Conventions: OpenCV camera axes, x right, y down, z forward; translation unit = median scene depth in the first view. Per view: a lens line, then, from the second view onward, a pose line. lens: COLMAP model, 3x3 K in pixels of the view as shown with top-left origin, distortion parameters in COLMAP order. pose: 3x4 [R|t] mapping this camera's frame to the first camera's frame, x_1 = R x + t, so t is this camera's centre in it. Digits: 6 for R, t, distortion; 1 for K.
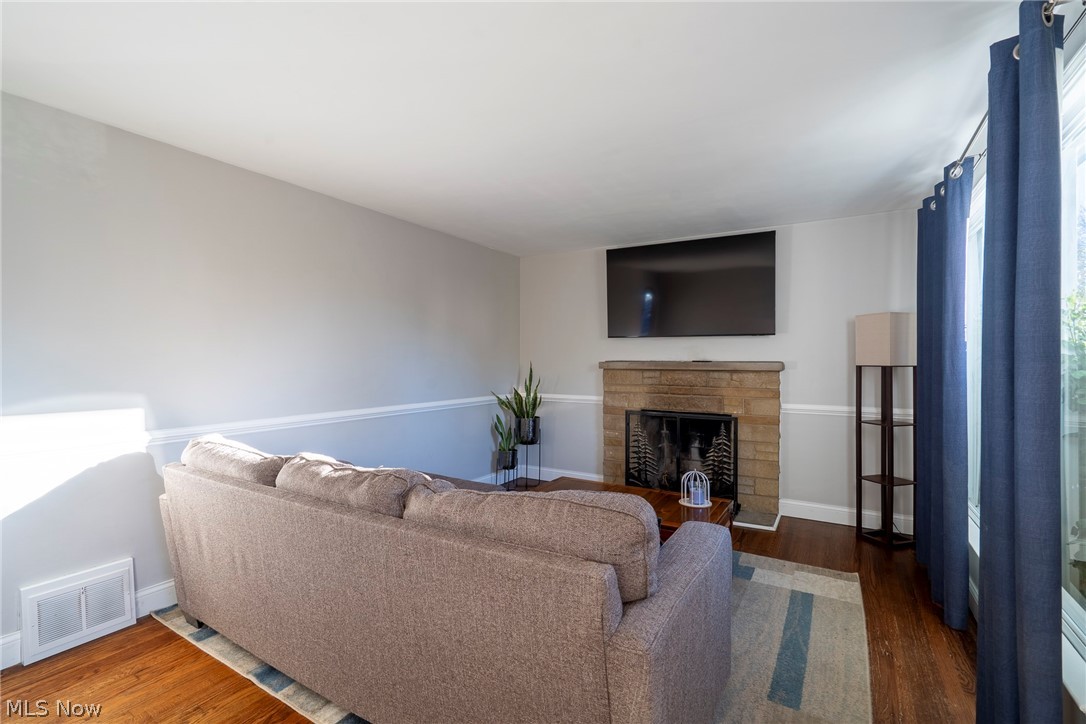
lens RADIAL K [[500.0, 0, 543.0], [0, 500.0, 362.0], [0, 0, 1]] dist [-0.002453, -0.001068]
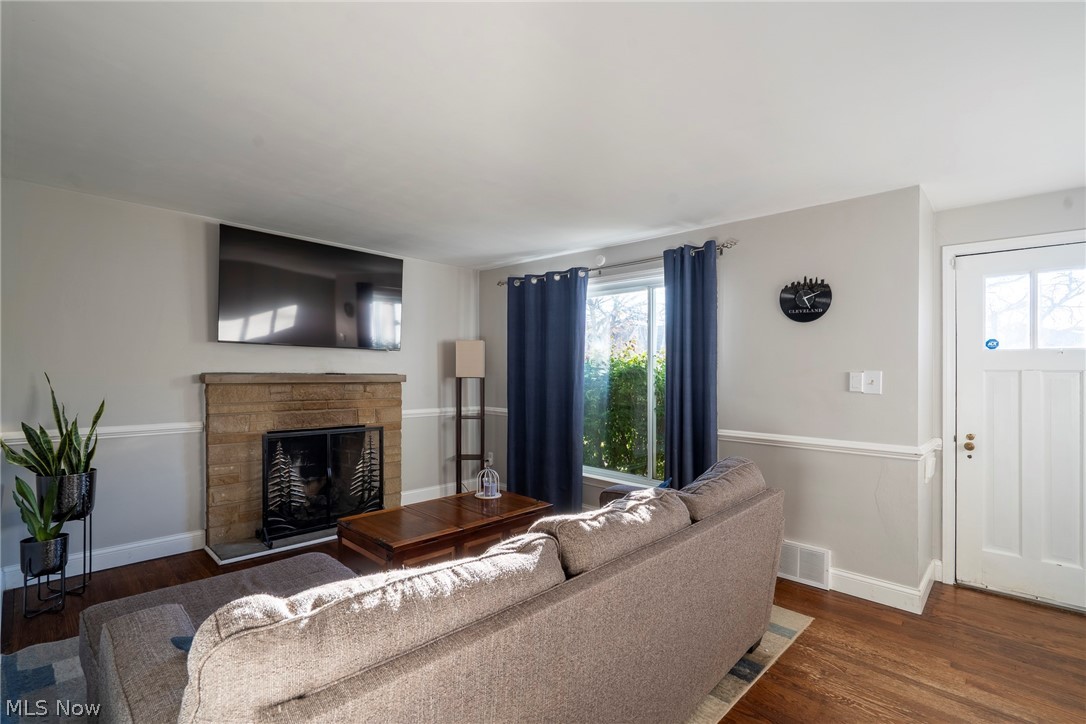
lens RADIAL K [[500.0, 0, 543.0], [0, 500.0, 362.0], [0, 0, 1]] dist [-0.002453, -0.001068]
pose [[0.206138, 0.017243, 0.978371, -0.565082], [-0.009380, 0.999834, -0.015645, -0.013054], [-0.978478, -0.005952, 0.206265, 0.419322]]
